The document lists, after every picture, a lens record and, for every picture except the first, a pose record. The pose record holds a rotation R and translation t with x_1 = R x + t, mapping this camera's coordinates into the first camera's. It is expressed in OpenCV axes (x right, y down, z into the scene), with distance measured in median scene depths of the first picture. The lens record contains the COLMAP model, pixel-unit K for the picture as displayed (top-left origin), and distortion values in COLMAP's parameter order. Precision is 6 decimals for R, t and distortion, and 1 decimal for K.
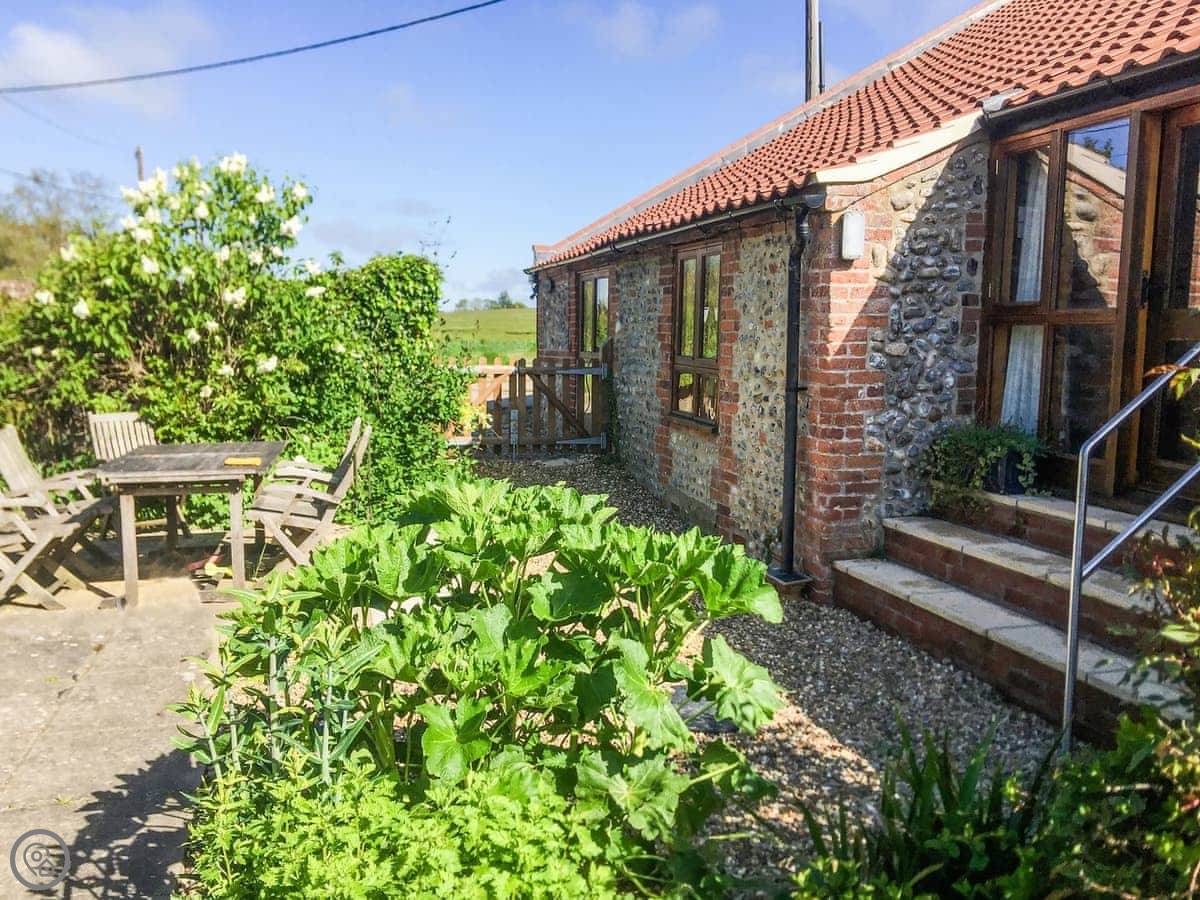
lens RADIAL K [[1017.2, 0, 591.6], [0, 1017.2, 446.6], [0, 0, 1]] dist [0.002623, -0.000742]
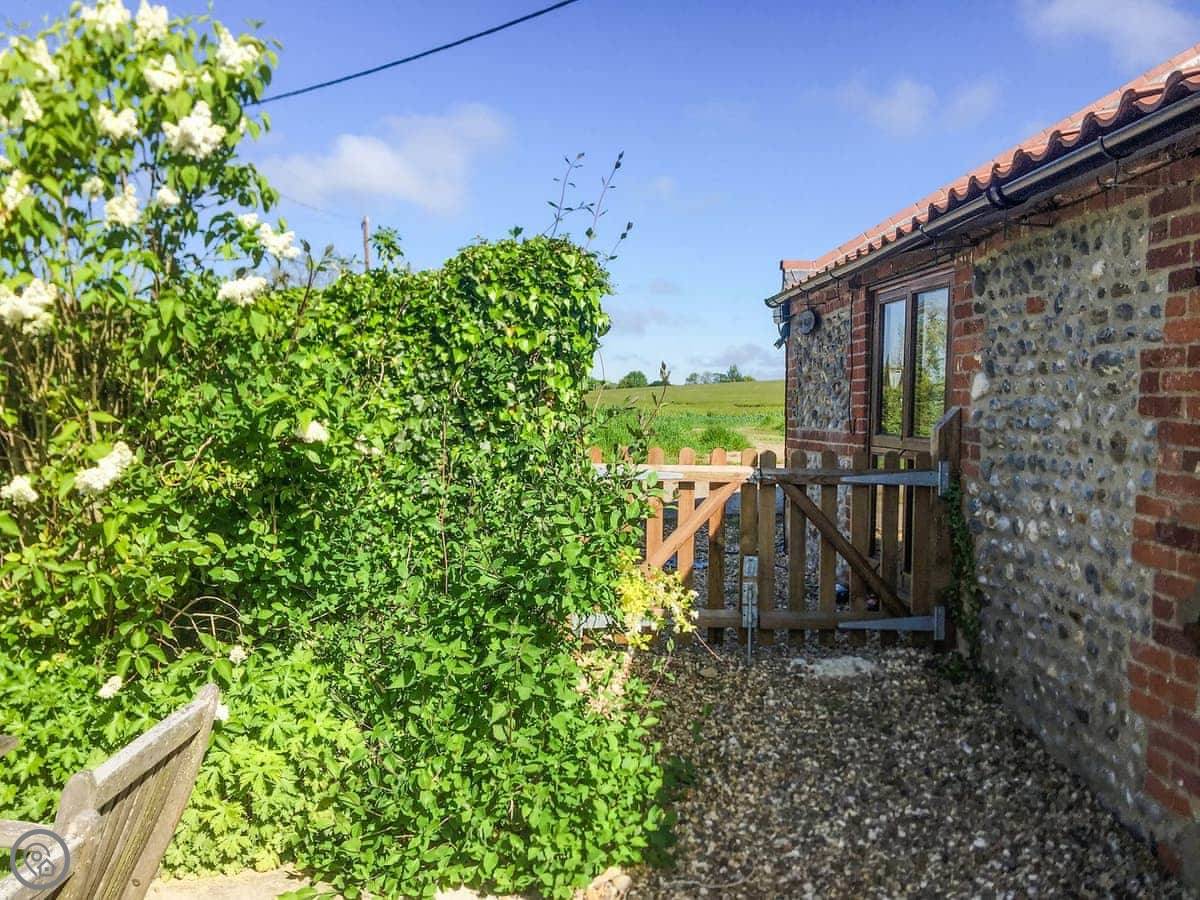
lens RADIAL K [[1017.2, 0, 600.5], [0, 1017.2, 439.5], [0, 0, 1]] dist [0.002623, -0.000742]
pose [[0.977061, 0.007224, -0.212835, -0.046964], [-0.023873, 0.996840, -0.075759, -0.057907], [0.211616, 0.079102, 0.974147, 0.554035]]
